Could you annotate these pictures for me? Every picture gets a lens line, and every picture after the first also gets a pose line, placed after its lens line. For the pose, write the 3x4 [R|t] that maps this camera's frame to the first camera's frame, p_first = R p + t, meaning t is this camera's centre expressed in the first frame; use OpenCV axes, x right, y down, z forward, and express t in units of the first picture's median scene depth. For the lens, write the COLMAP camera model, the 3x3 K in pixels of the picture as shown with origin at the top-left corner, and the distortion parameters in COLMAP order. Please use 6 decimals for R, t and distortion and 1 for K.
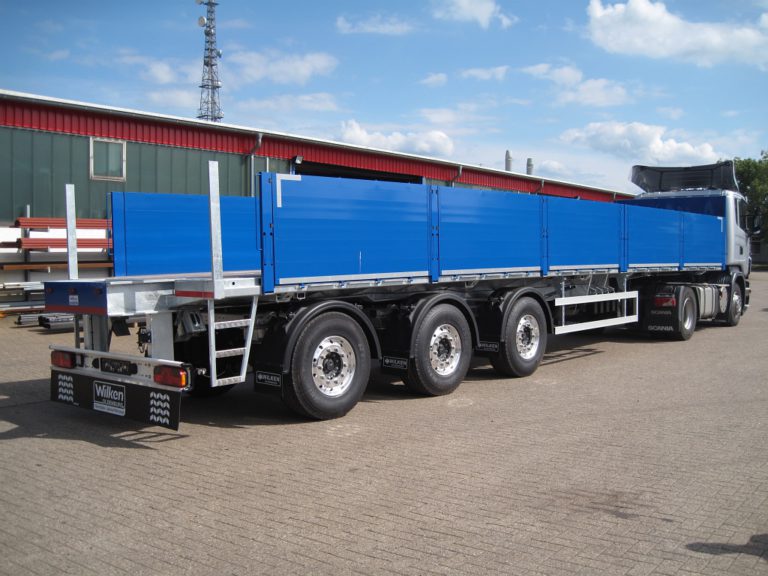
lens RADIAL K [[801.3, 0, 387.0], [0, 801.3, 291.4], [0, 0, 1]] dist [-0.152000, 0.000000]
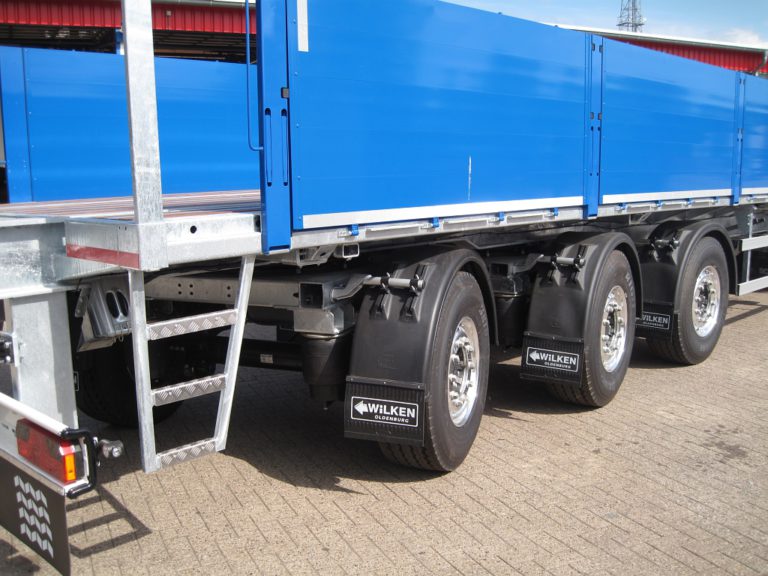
lens RADIAL K [[801.3, 0, 379.9], [0, 801.3, 290.2], [0, 0, 1]] dist [-0.152000, 0.000000]
pose [[0.998590, 0.015114, -0.050894, -0.067655], [-0.009481, 0.993980, 0.109150, -0.023087], [0.052238, -0.108514, 0.992721, 0.547425]]
